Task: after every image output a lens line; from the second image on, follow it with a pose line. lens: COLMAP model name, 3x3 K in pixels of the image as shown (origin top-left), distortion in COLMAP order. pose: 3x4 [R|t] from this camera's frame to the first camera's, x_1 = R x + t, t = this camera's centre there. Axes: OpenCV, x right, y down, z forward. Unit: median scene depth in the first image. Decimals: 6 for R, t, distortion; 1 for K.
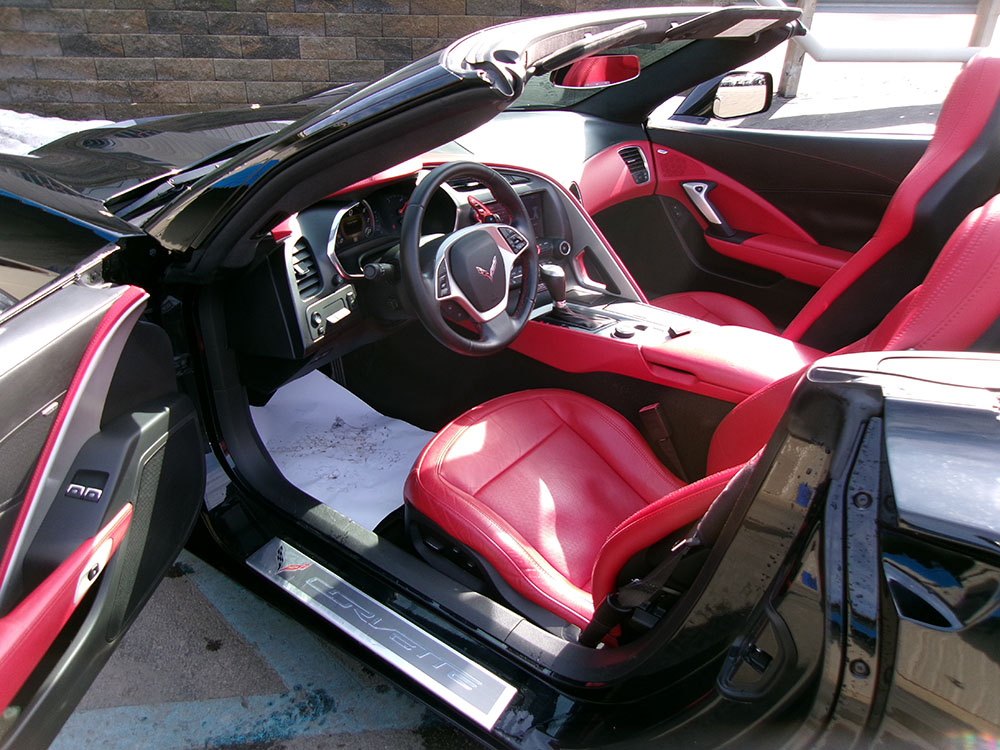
lens RADIAL K [[778.9, 0, 497.4], [0, 778.9, 379.5], [0, 0, 1]] dist [-0.015140, 0.030064]
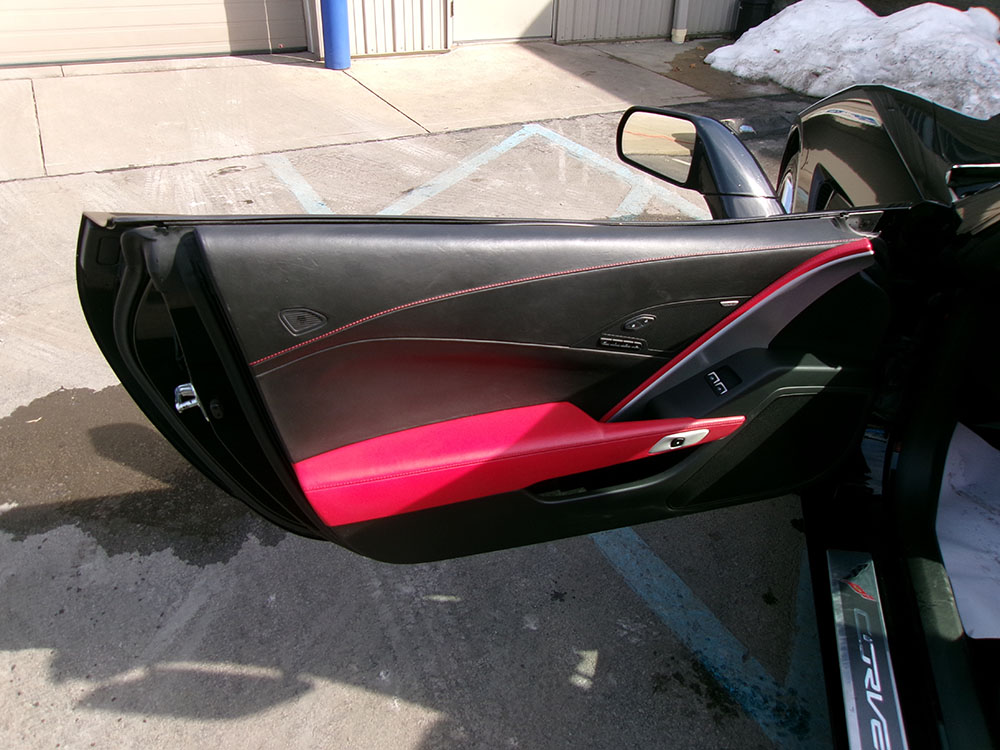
lens RADIAL K [[778.9, 0, 492.2], [0, 778.9, 377.1], [0, 0, 1]] dist [-0.015140, 0.030064]
pose [[0.361430, 0.498042, -0.788240, 0.180849], [-0.471685, 0.826899, 0.306188, -0.041623], [0.804290, 0.261136, 0.533785, 0.103843]]
